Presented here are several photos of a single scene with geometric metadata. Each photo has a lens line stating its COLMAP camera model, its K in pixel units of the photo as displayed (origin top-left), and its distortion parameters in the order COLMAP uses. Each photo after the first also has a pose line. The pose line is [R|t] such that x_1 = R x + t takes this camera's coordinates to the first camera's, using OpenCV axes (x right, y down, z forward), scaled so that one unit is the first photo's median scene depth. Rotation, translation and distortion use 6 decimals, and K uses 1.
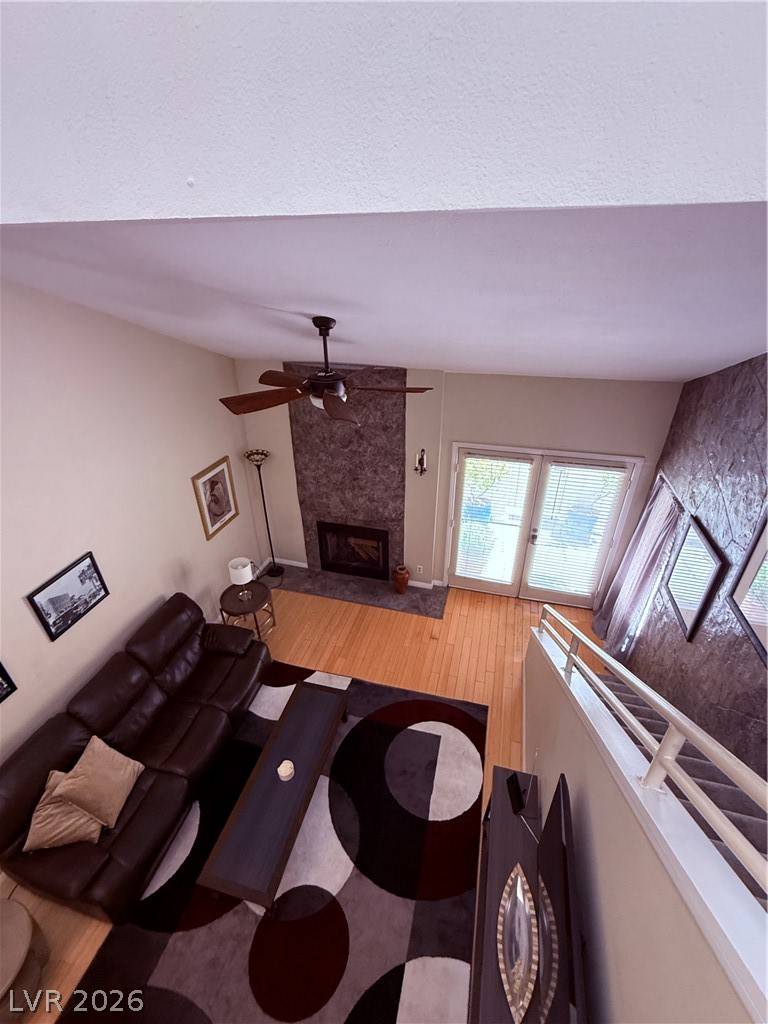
lens RADIAL K [[442.2, 0, 385.6], [0, 442.2, 512.5], [0, 0, 1]] dist [-0.000614, 0.000546]
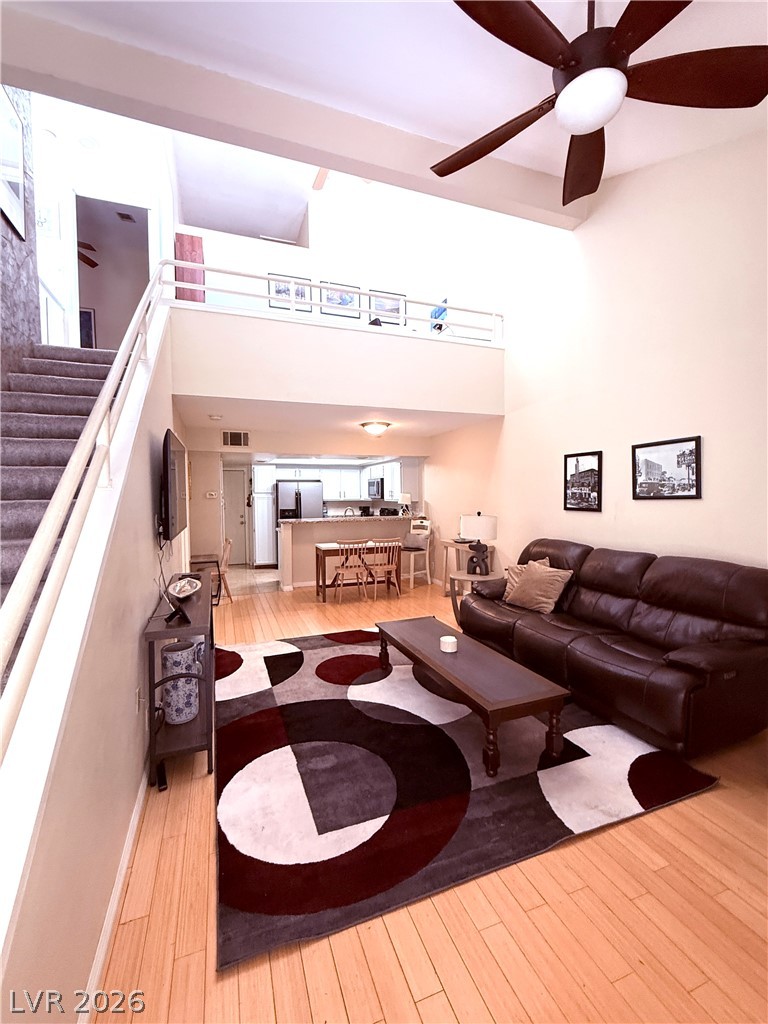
lens RADIAL K [[442.2, 0, 383.8], [0, 442.2, 512.2], [0, 0, 1]] dist [-0.000614, 0.000546]
pose [[-0.813164, 0.032682, -0.581116, 0.284644], [-0.286390, 0.846727, 0.448369, 0.000311], [0.506700, 0.531023, -0.679168, 1.022774]]
